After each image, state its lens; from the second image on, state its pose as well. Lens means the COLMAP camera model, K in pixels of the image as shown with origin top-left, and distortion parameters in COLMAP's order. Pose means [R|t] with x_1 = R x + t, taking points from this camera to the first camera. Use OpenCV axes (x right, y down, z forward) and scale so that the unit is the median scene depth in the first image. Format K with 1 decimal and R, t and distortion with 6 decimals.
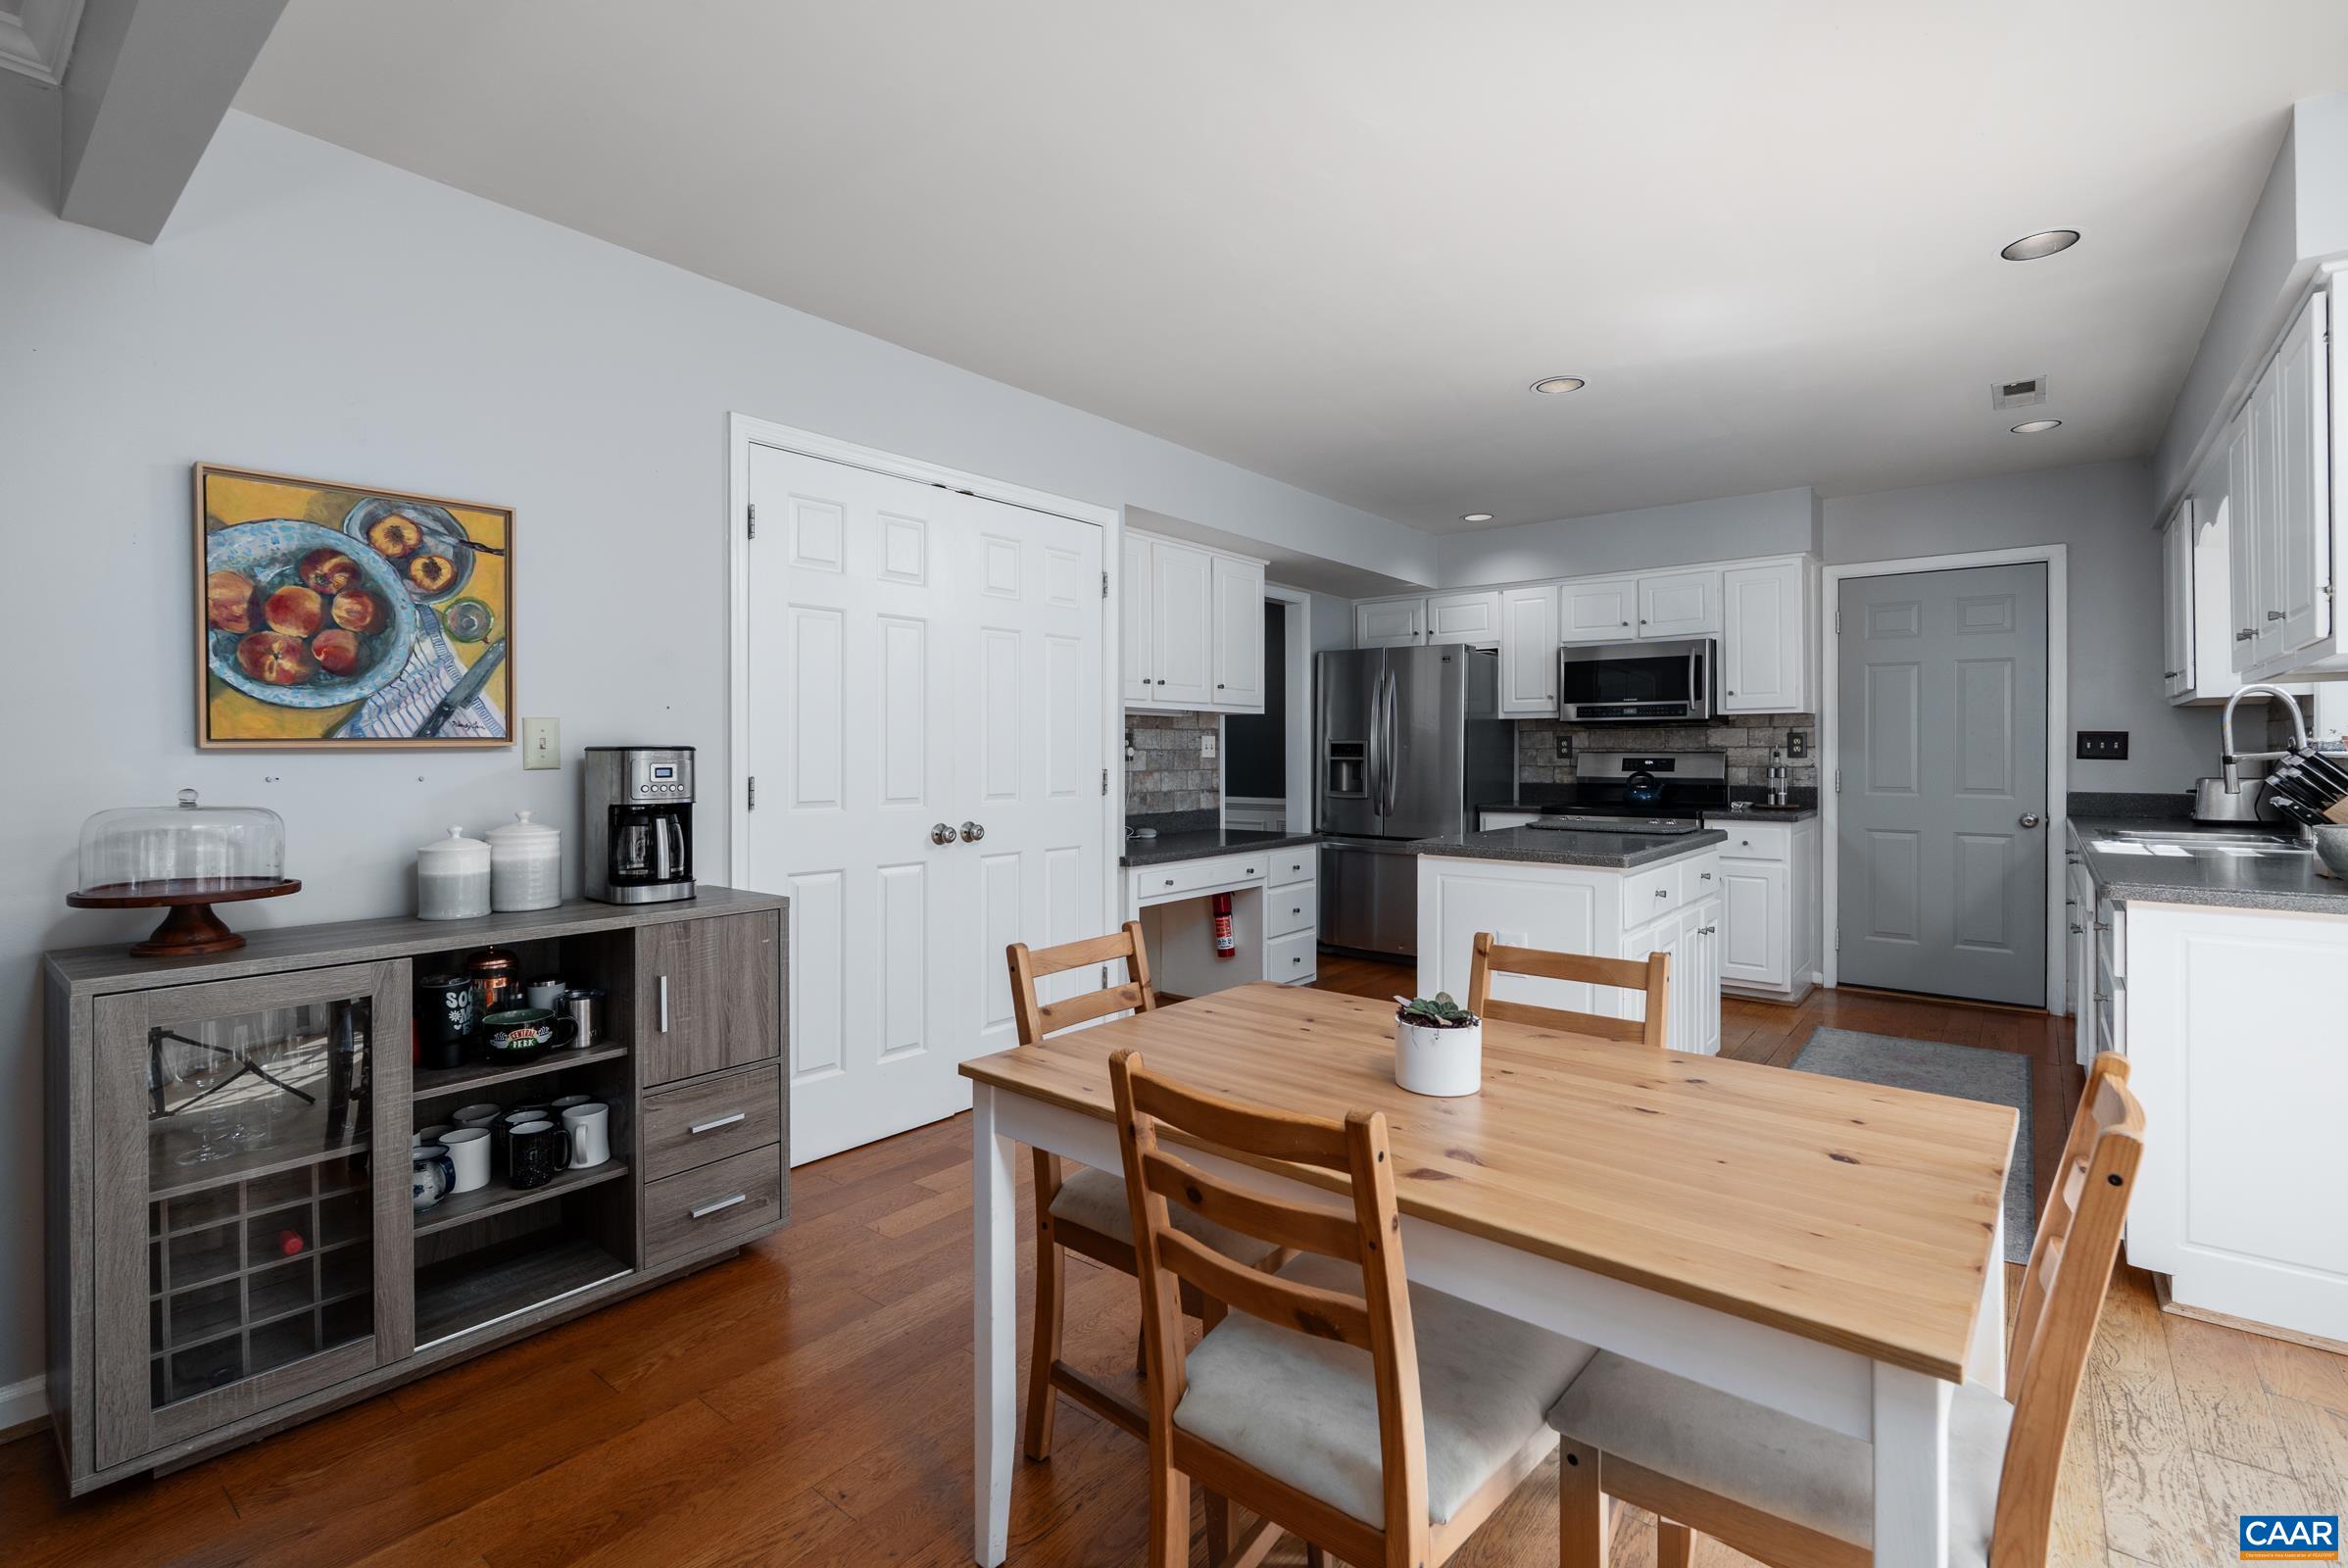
lens RADIAL K [[1066.4, 0, 1178.1], [0, 1066.4, 751.5], [0, 0, 1]] dist [-0.002800, 0.000046]
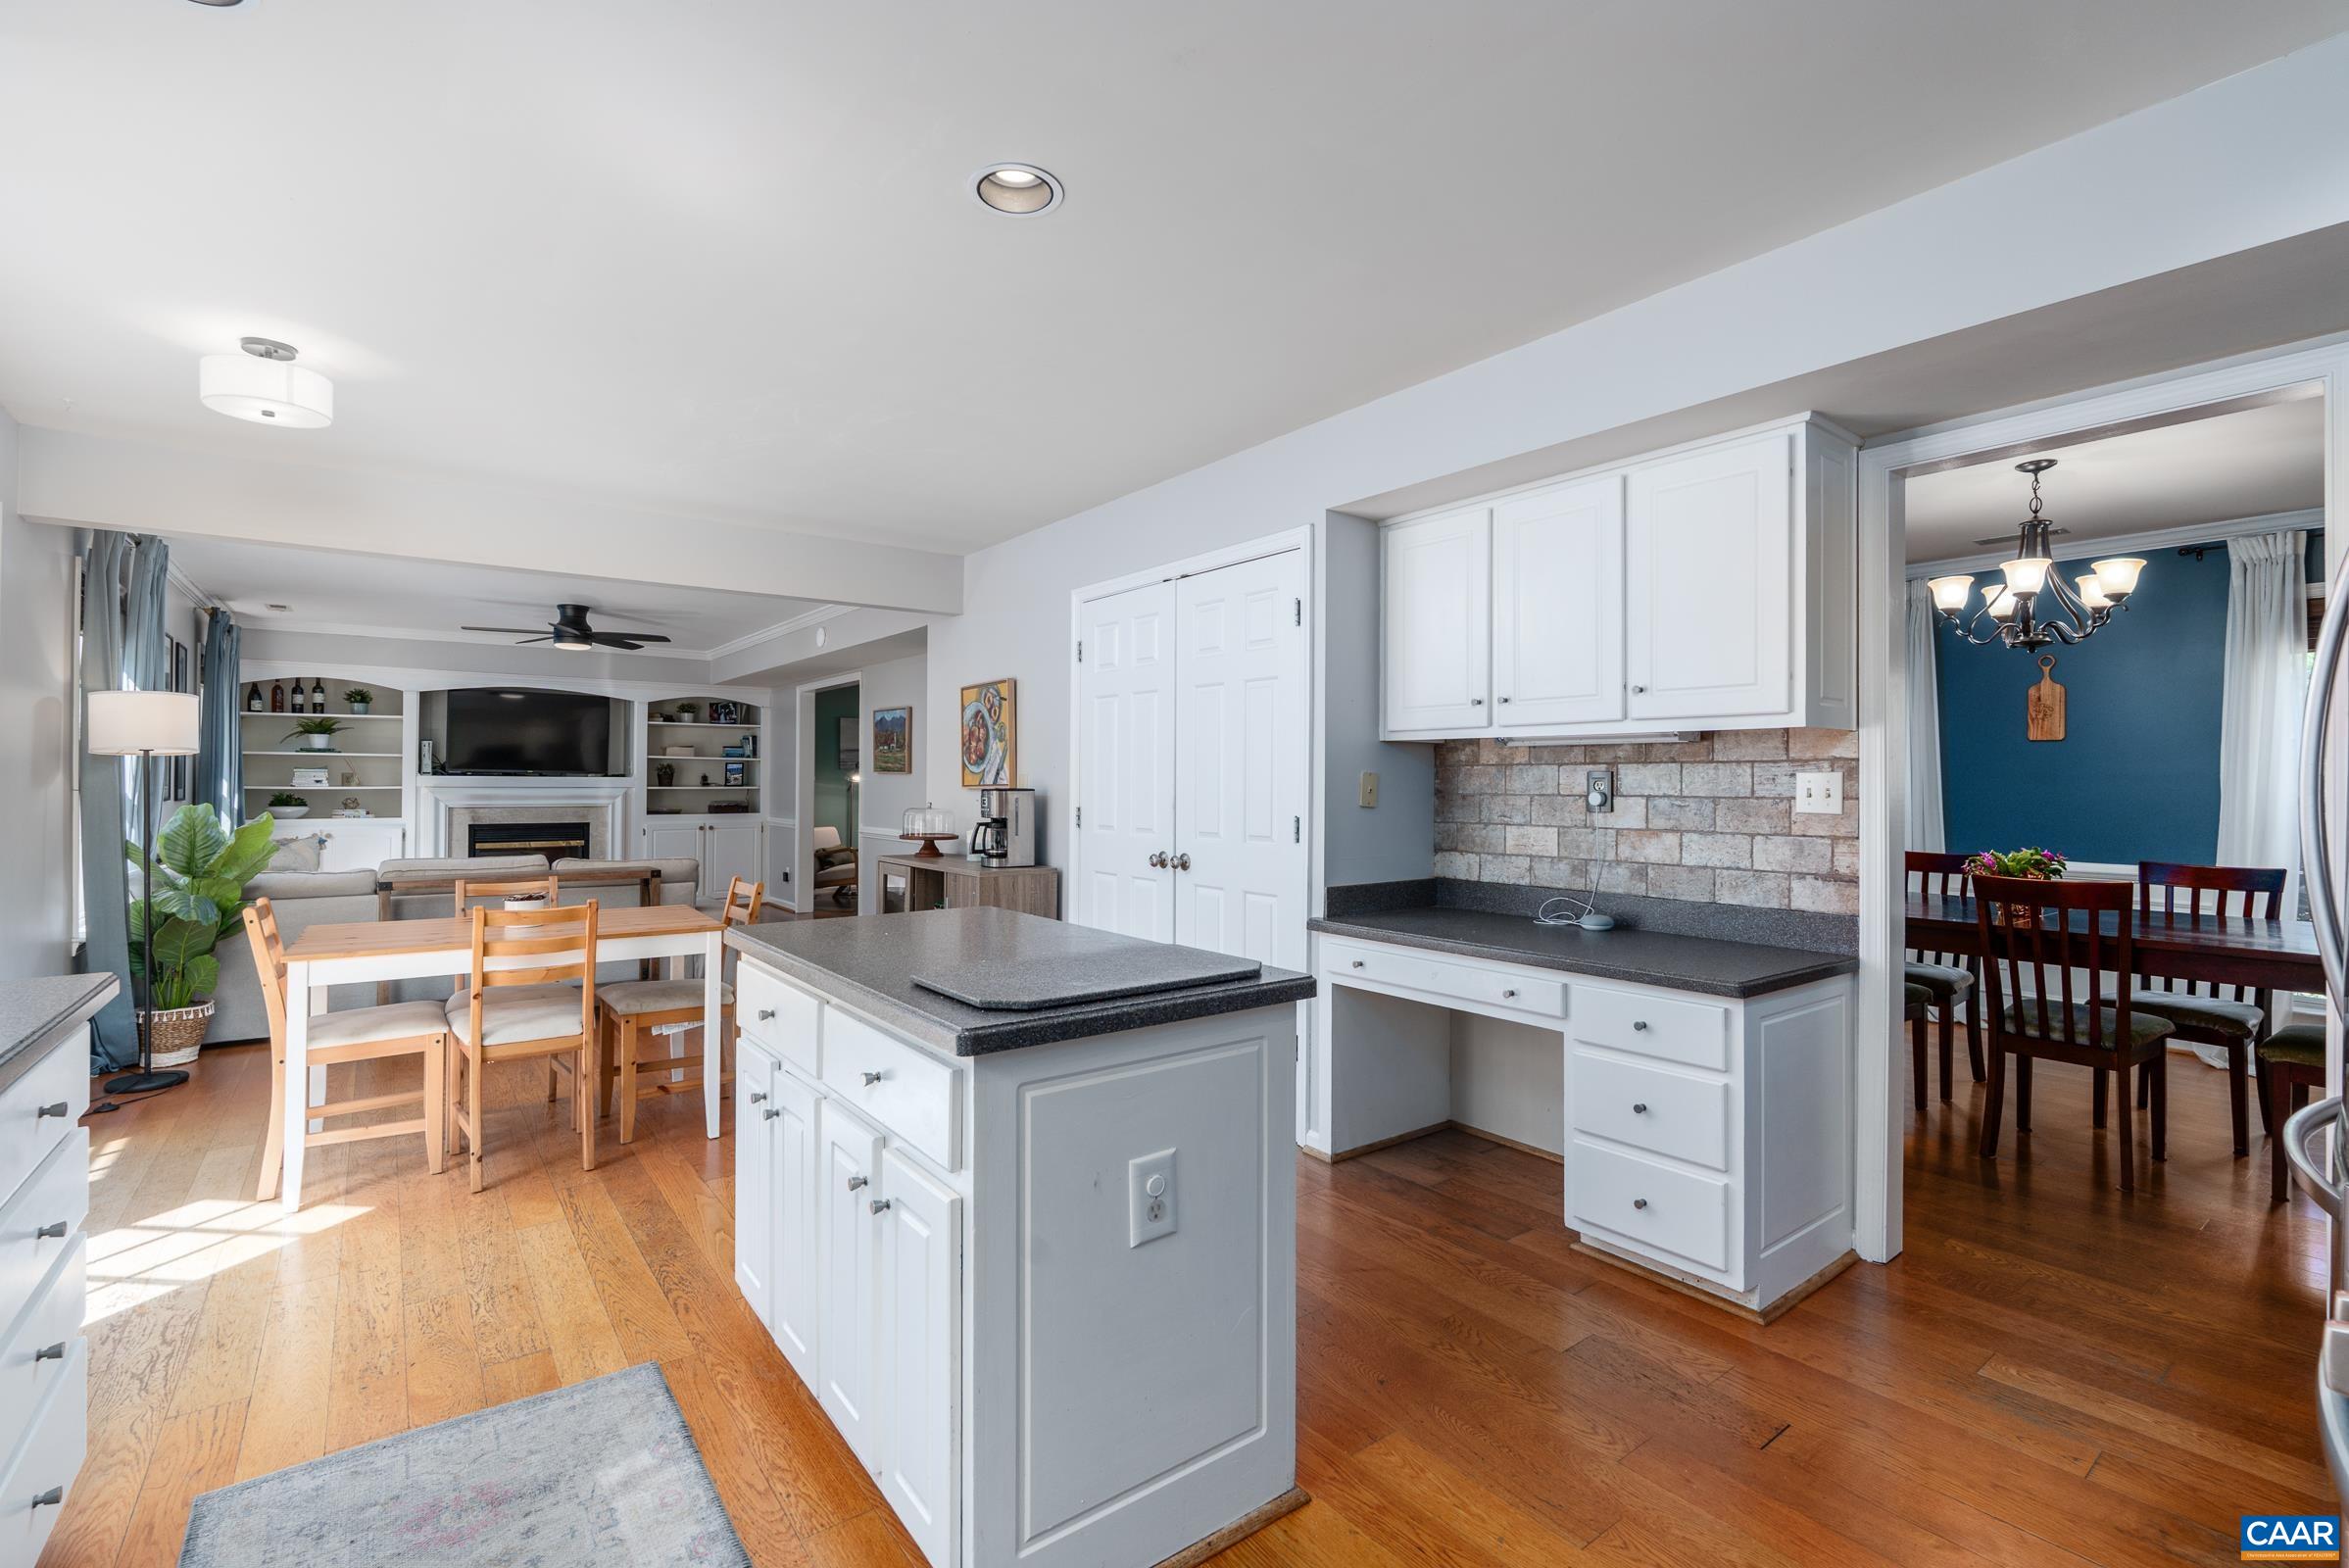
lens RADIAL K [[1042.6, 0, 1179.6], [0, 1042.6, 769.1], [0, 0, 1]] dist [-0.003364, -0.000217]
pose [[-0.240404, -0.009688, -0.970624, 0.617544], [-0.001608, 0.999953, -0.009583, -0.010943], [0.970672, -0.000743, -0.240409, 0.846938]]
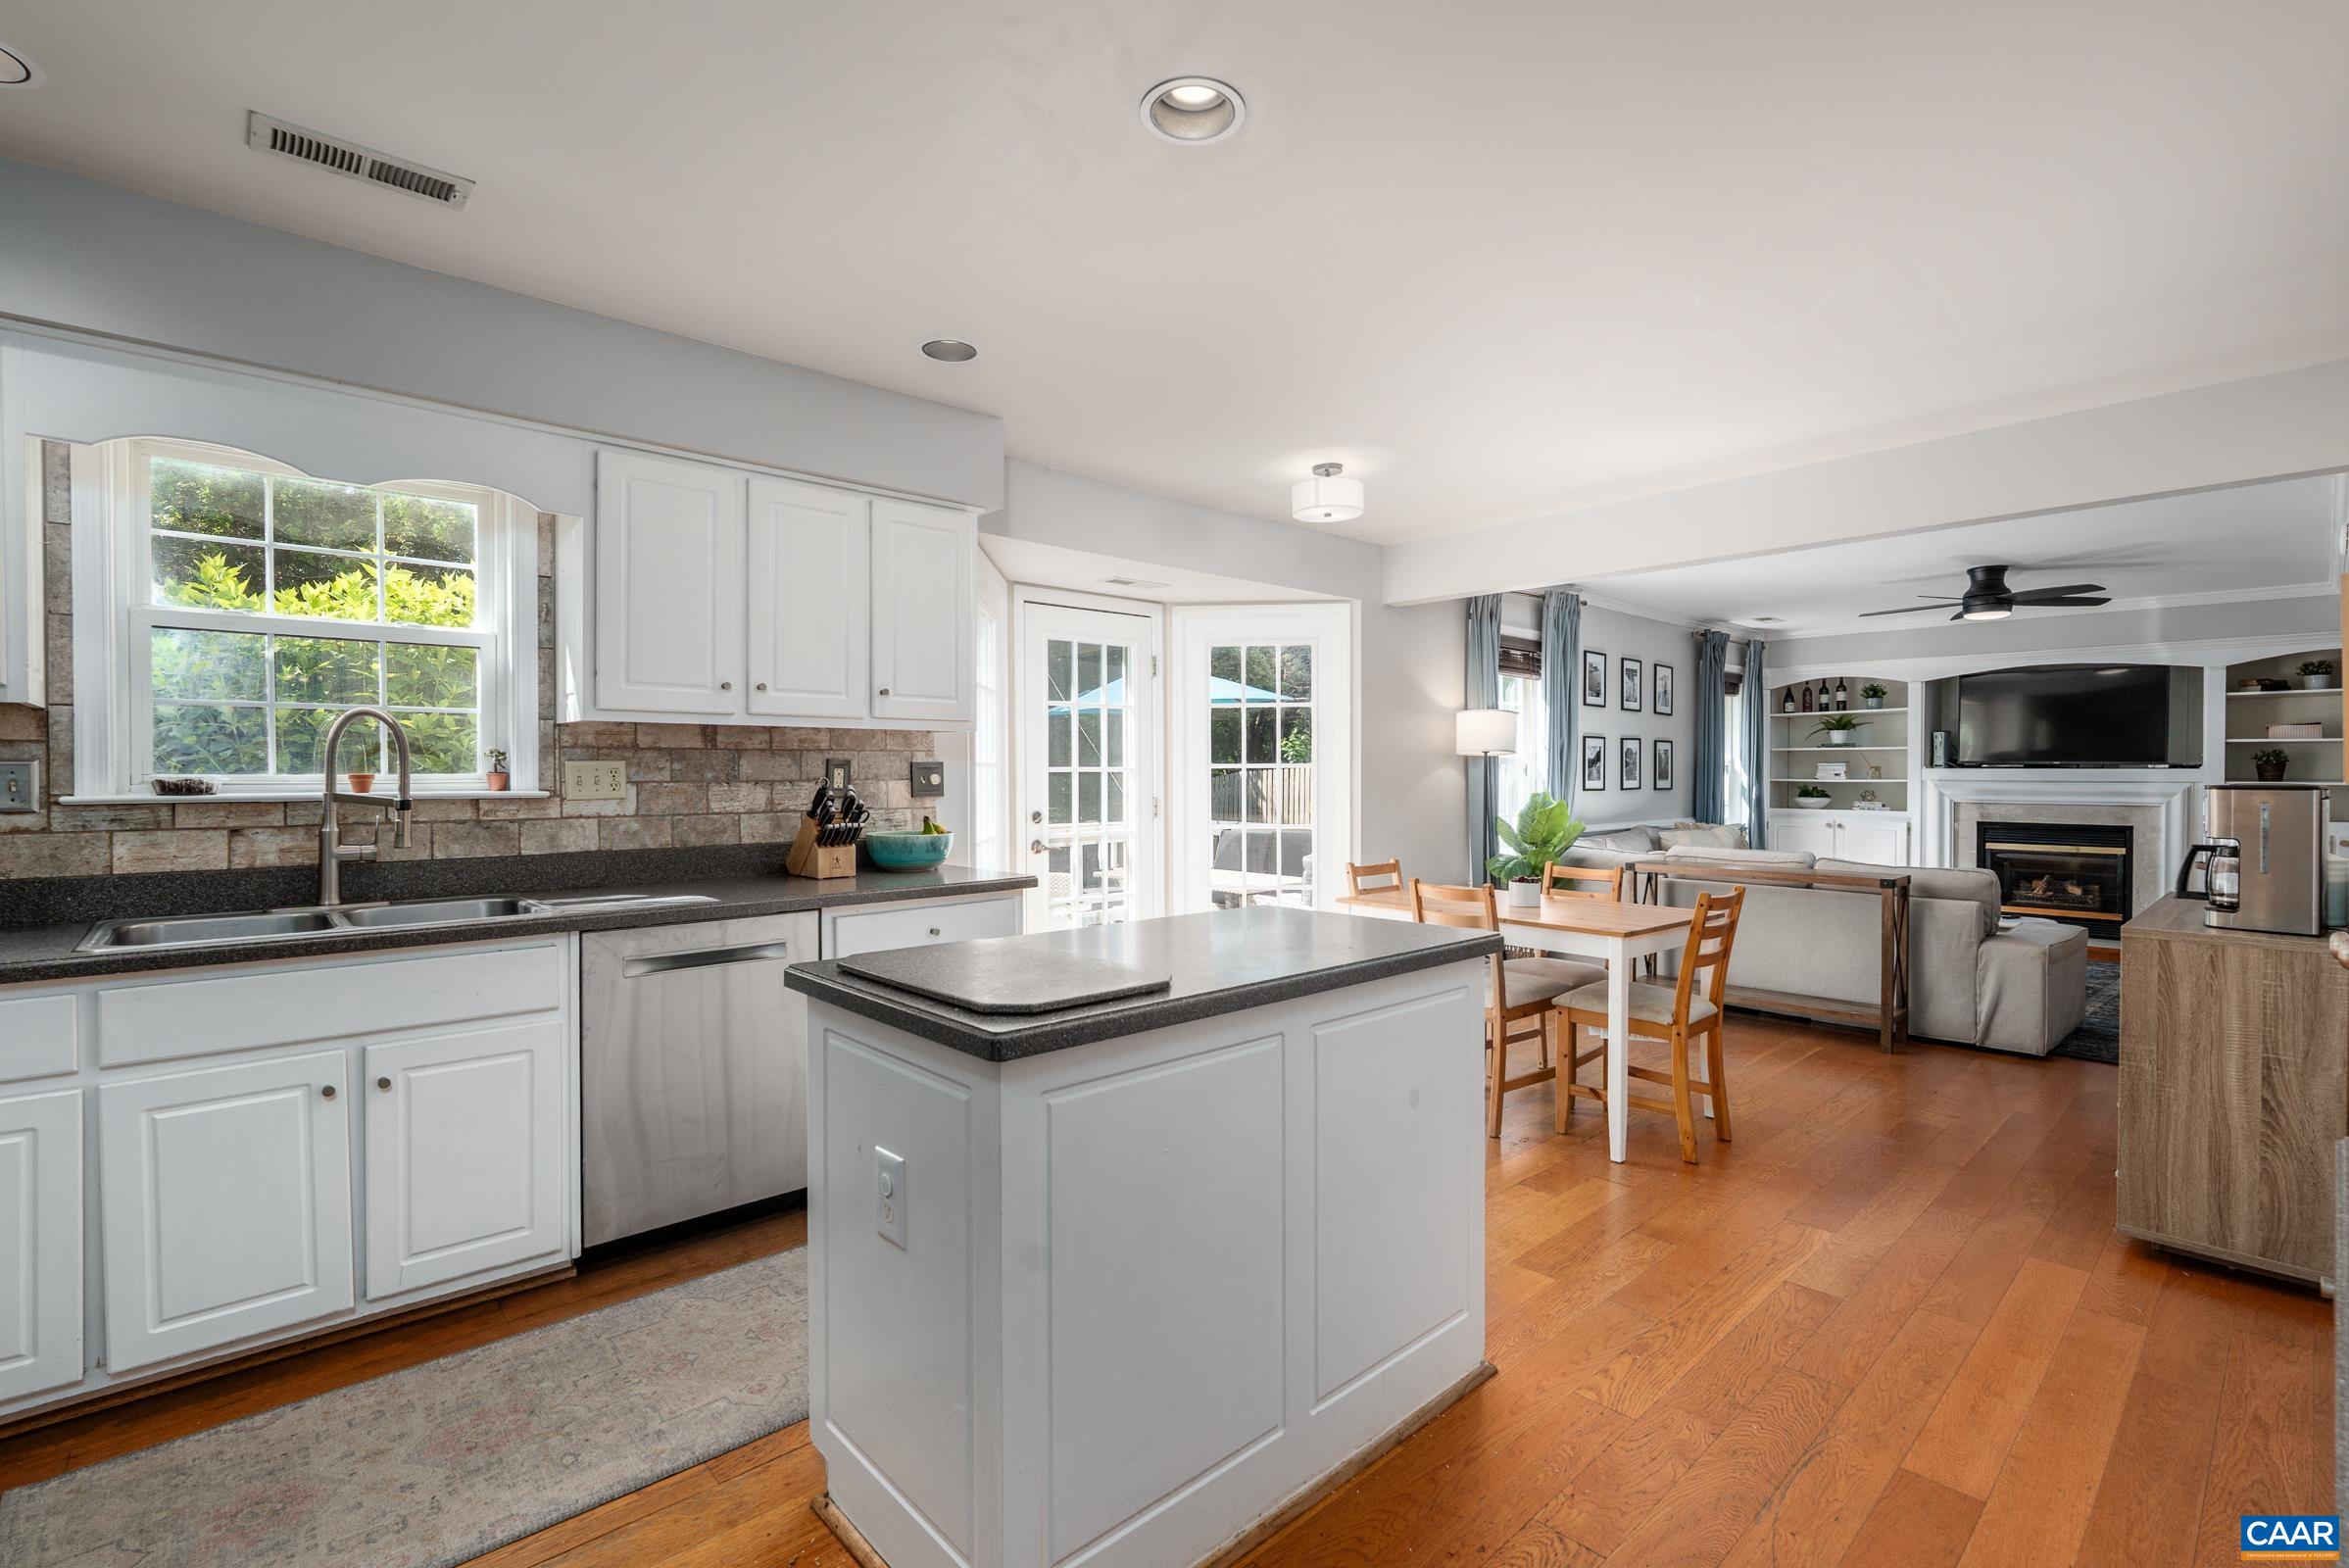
lens RADIAL K [[1055.8, 0, 1173.2], [0, 1055.8, 777.8], [0, 0, 1]] dist [-0.001267, -0.000680]
pose [[-0.988290, 0.000885, 0.152584, 0.197700], [0.001561, 0.999989, 0.004310, -0.008949], [-0.152578, 0.004498, -0.988281, 1.049948]]
